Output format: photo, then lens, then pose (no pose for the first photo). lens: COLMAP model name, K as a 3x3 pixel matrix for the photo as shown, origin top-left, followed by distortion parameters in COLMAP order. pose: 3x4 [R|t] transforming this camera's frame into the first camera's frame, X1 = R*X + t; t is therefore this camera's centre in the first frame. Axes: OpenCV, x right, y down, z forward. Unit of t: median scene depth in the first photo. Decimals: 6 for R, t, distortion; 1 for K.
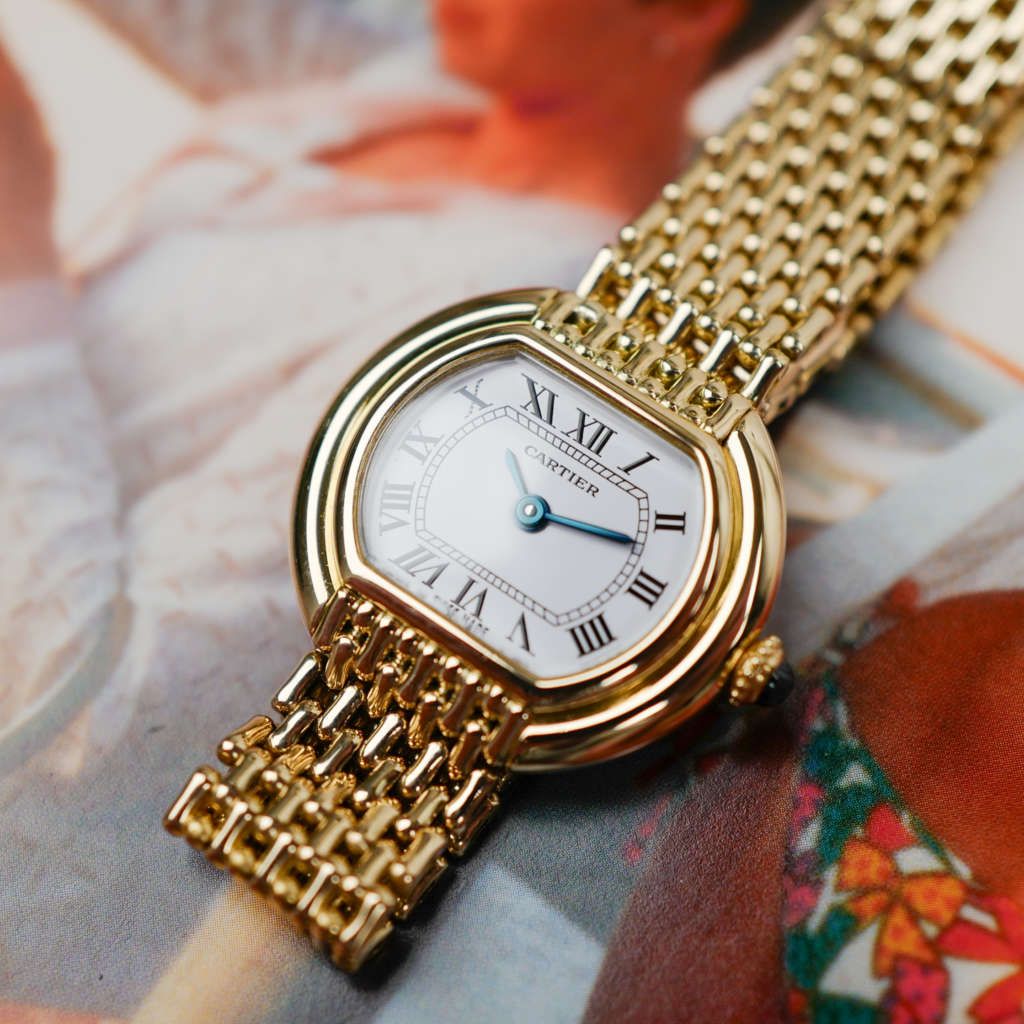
lens RADIAL K [[2026.1, 0, 512.0], [0, 2026.1, 512.0], [0, 0, 1]] dist [-0.000840, 0.038217]
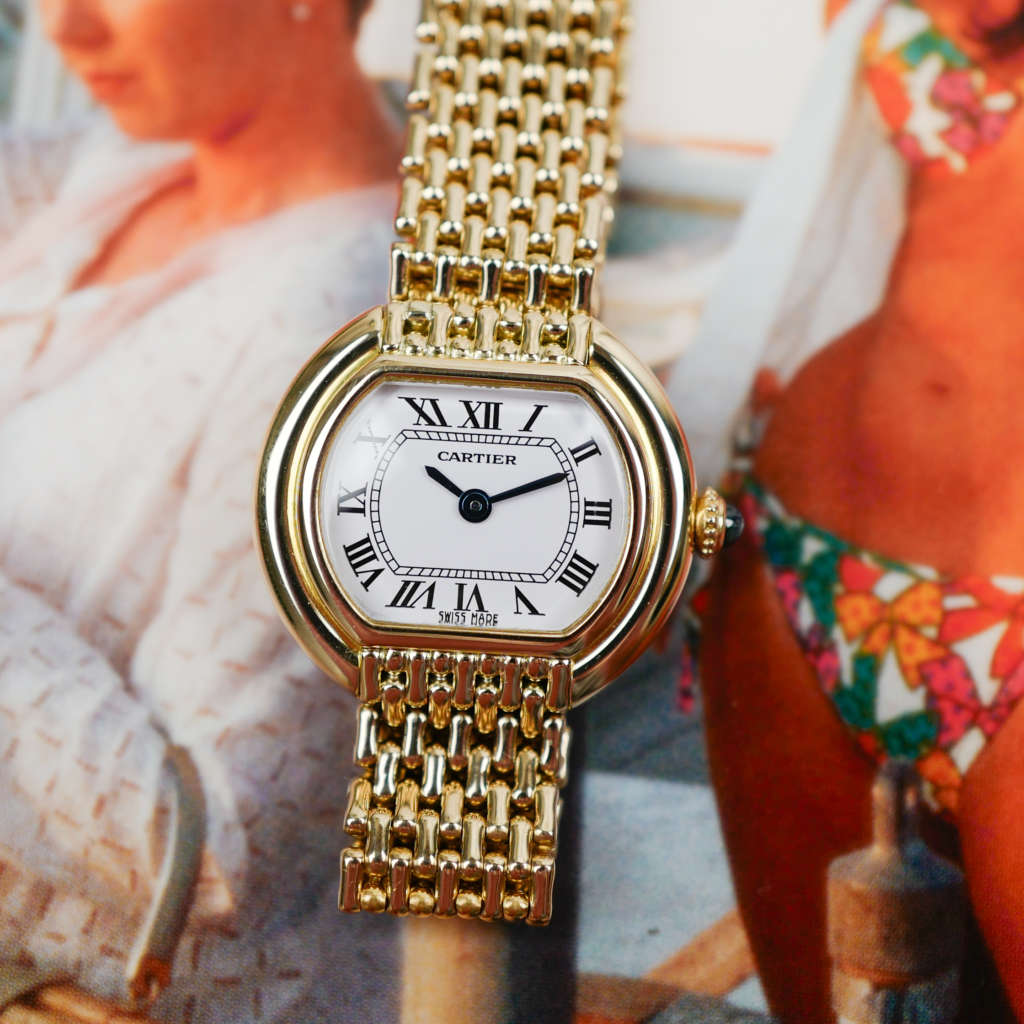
lens RADIAL K [[2026.1, 0, 512.0], [0, 2026.1, 512.0], [0, 0, 1]] dist [-0.000840, 0.038217]
pose [[0.846256, -0.517702, 0.125838, -0.116178], [0.476077, 0.840829, 0.257601, -0.276399], [-0.239169, -0.158088, 0.958022, -0.080050]]
